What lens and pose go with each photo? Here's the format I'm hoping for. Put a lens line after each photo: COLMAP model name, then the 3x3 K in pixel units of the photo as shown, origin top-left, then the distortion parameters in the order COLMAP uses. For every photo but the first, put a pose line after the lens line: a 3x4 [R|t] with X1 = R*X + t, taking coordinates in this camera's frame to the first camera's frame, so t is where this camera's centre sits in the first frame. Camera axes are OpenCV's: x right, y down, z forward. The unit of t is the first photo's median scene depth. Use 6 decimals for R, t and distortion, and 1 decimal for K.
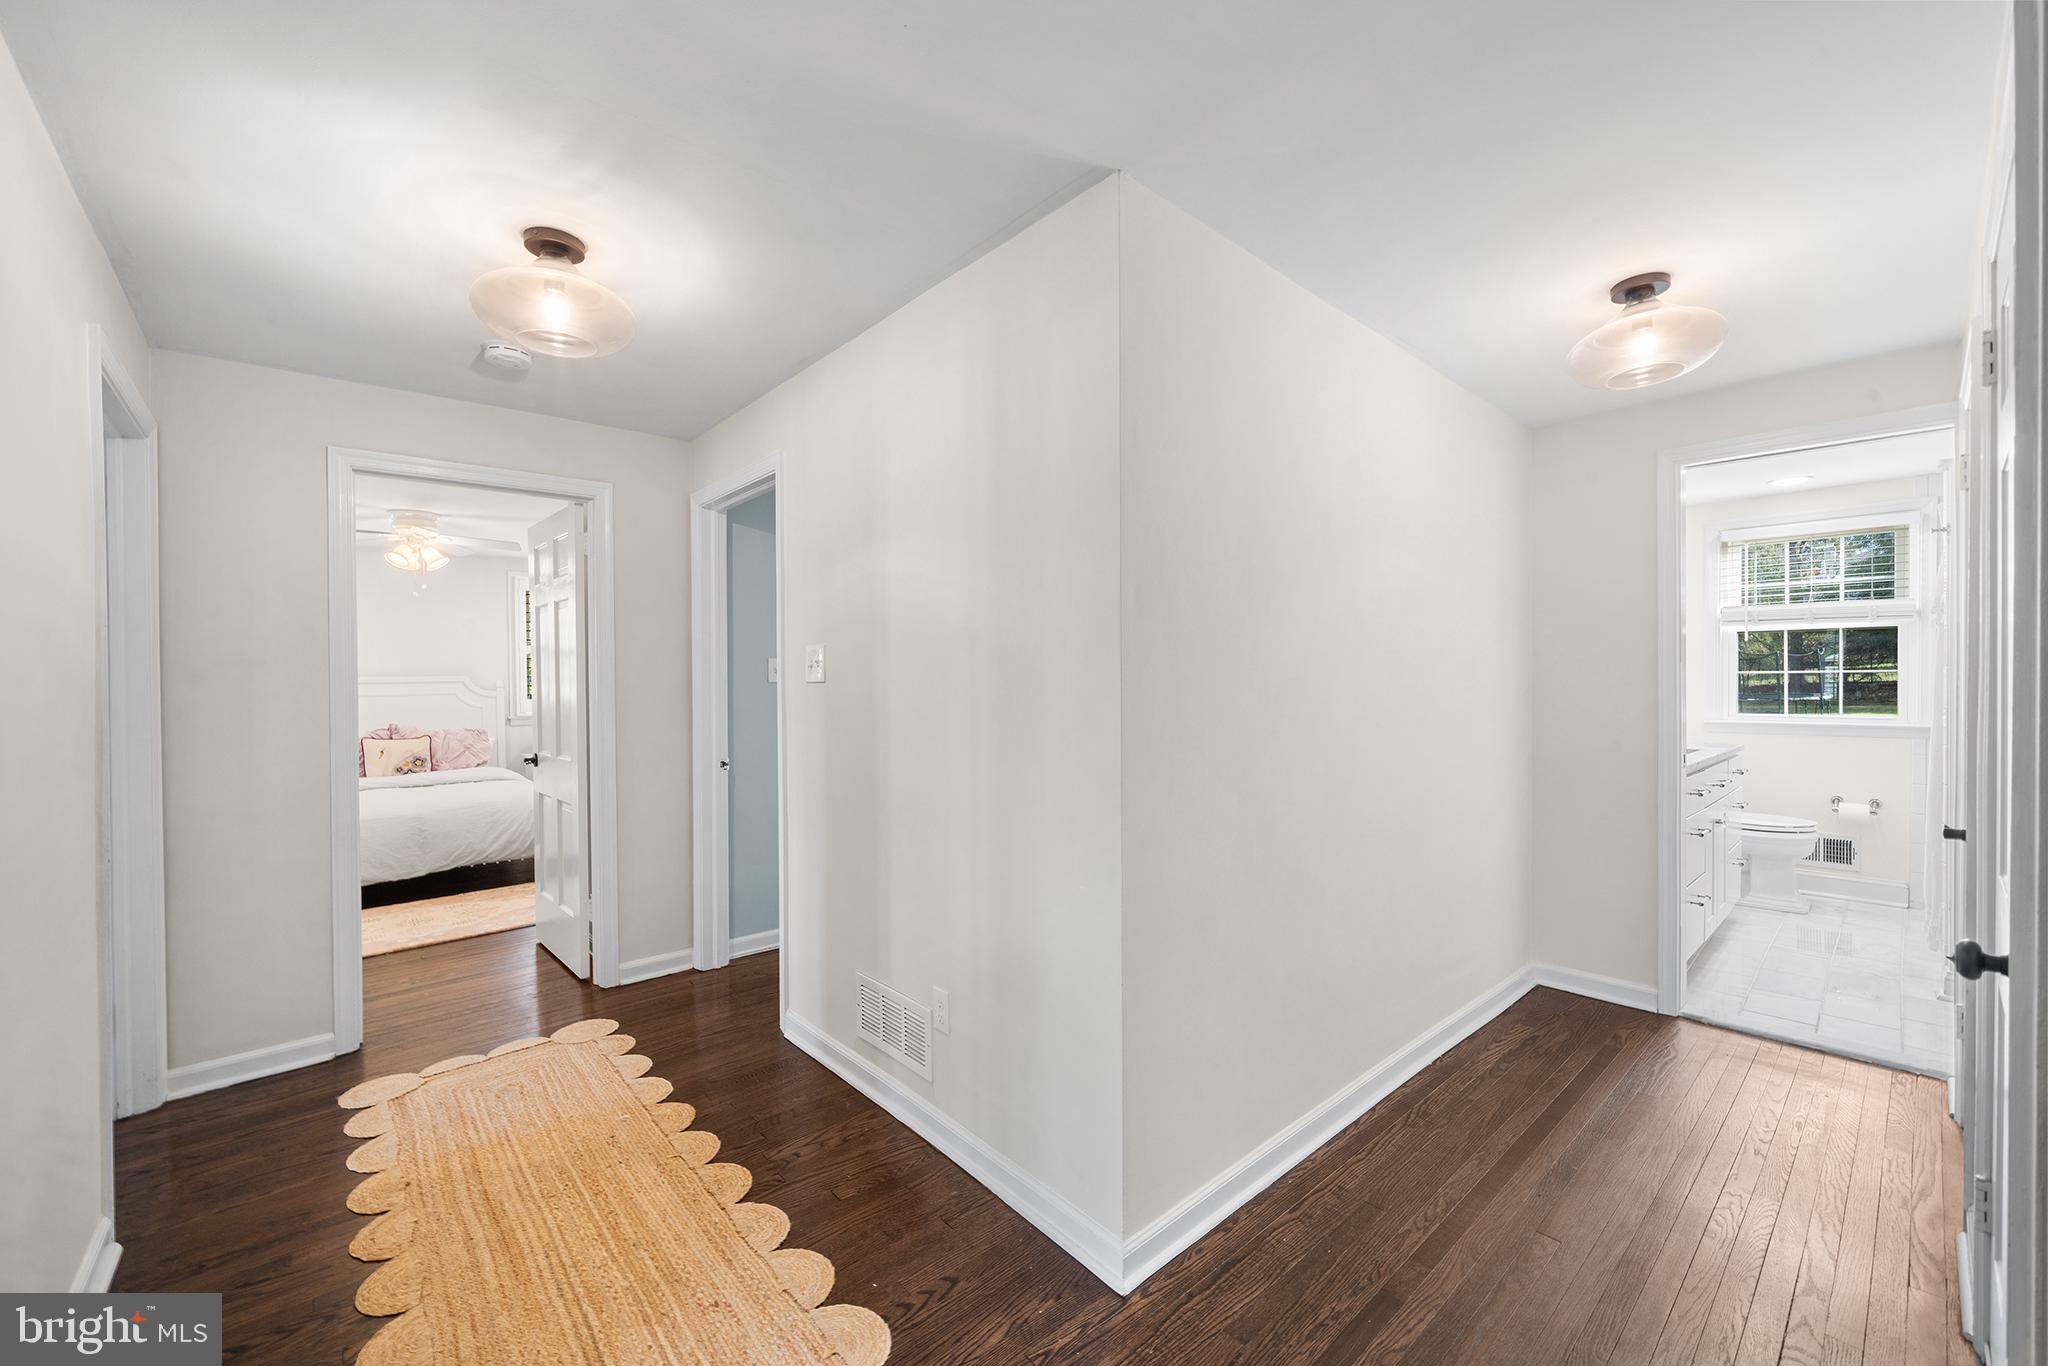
lens RADIAL K [[802.6, 0, 1020.0], [0, 802.6, 689.8], [0, 0, 1]] dist [-0.002908, -0.000219]
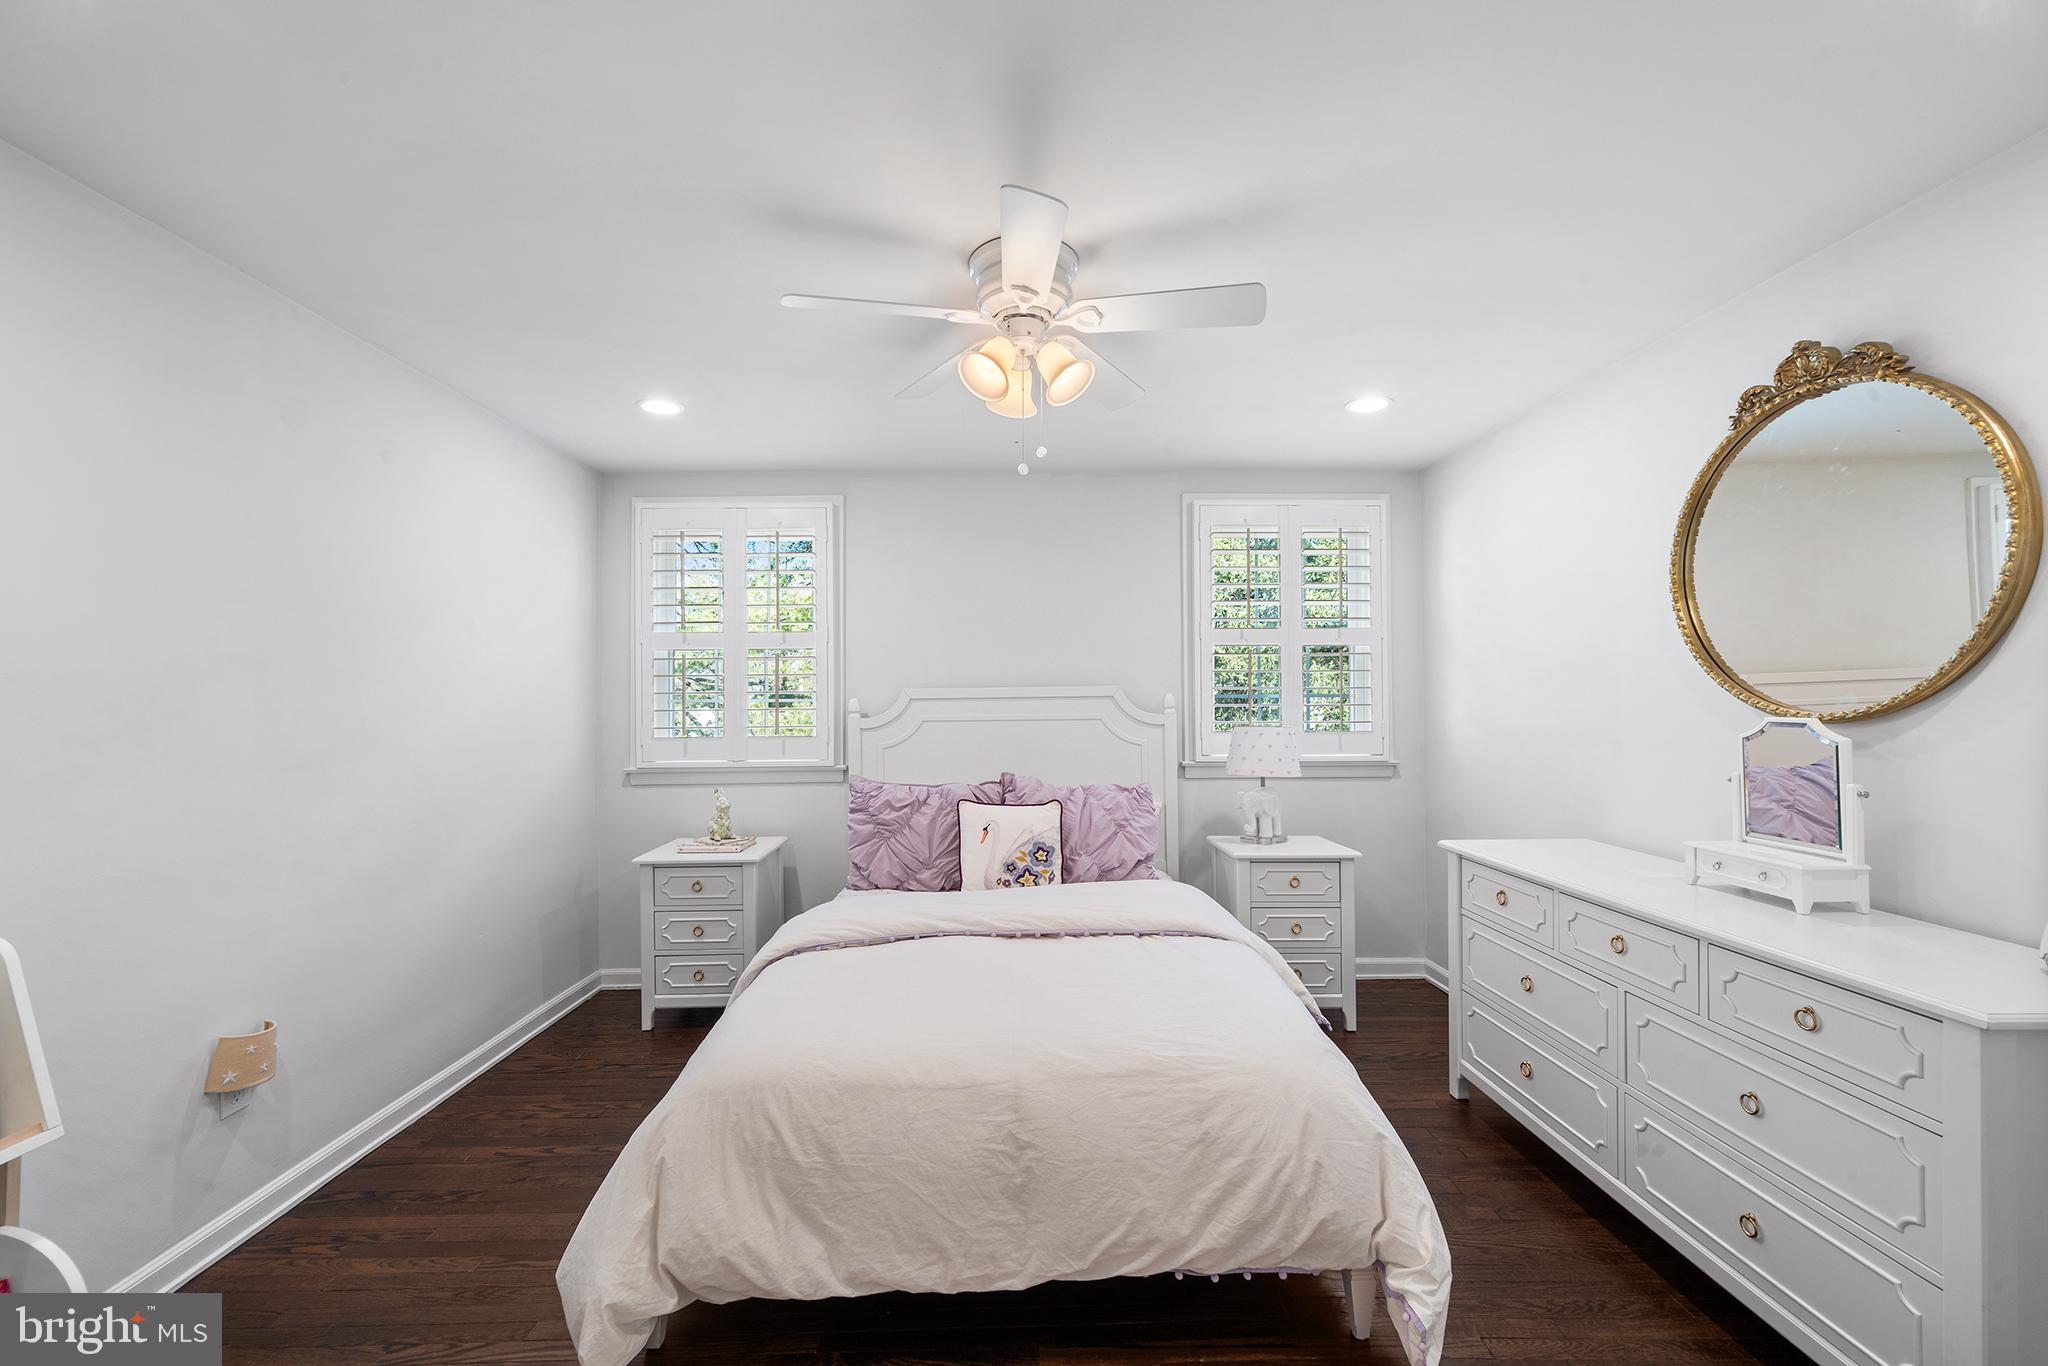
lens RADIAL K [[802.6, 0, 1020.0], [0, 802.6, 689.8], [0, 0, 1]] dist [-0.002908, -0.000219]
pose [[0.758830, -0.009782, -0.651216, -0.425602], [-0.008083, 0.999669, -0.024434, -0.000802], [0.651239, 0.023805, 0.758499, 0.597977]]
